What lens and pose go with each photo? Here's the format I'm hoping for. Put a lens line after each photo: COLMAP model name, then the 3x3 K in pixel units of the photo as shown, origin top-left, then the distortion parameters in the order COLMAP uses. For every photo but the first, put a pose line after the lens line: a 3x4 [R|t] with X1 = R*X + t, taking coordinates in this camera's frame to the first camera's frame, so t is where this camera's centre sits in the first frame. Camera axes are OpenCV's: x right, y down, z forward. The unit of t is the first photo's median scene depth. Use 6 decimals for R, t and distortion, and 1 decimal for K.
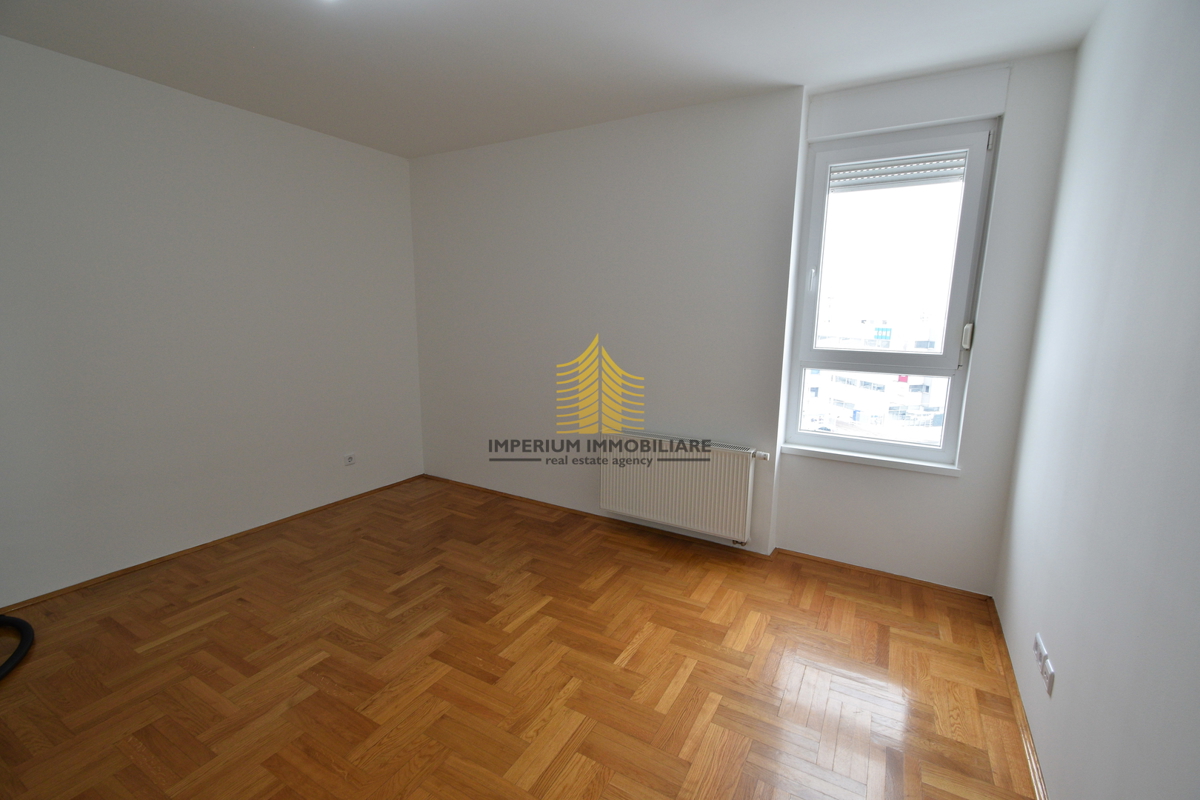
lens RADIAL K [[528.2, 0, 603.1], [0, 528.2, 402.0], [0, 0, 1]] dist [0.007182, -0.000007]
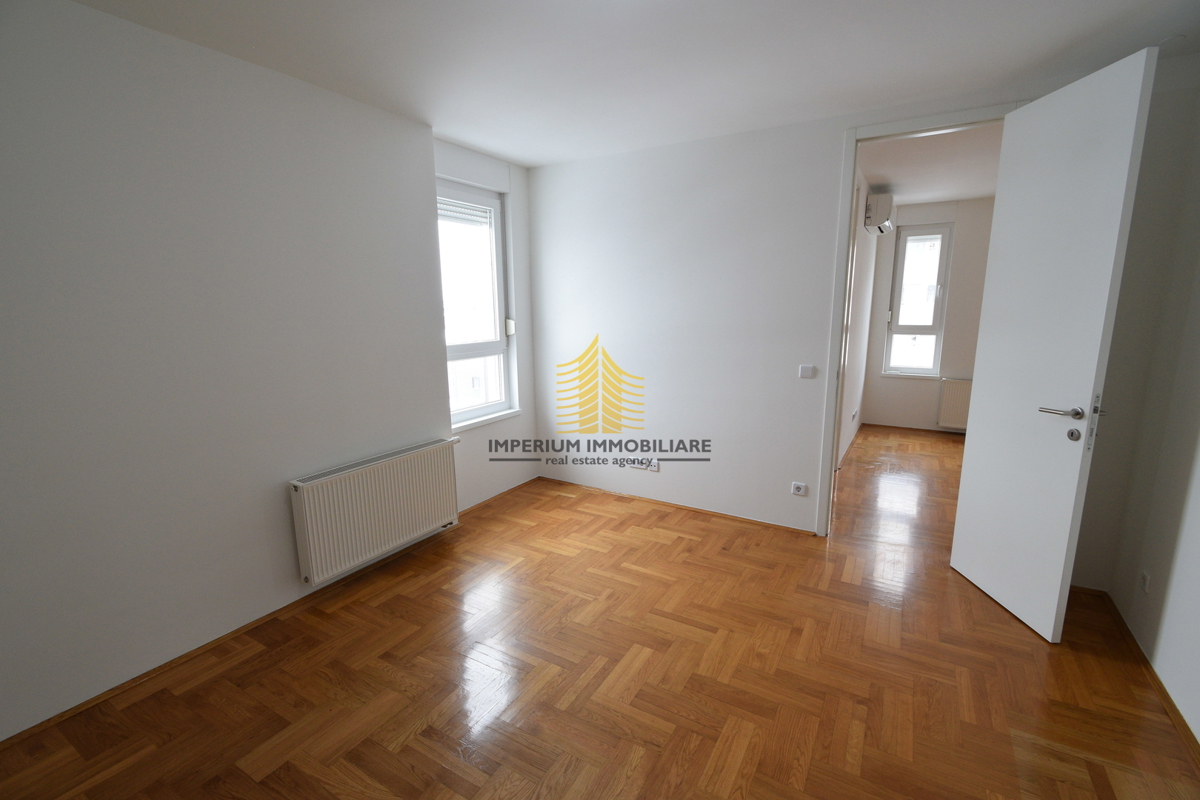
lens RADIAL K [[528.2, 0, 599.8], [0, 528.2, 402.3], [0, 0, 1]] dist [0.007182, -0.000007]
pose [[0.015380, -0.198201, 0.980041, -0.806016], [0.179922, 0.964706, 0.192276, -0.143102], [-0.983561, 0.173374, 0.050498, 0.602612]]
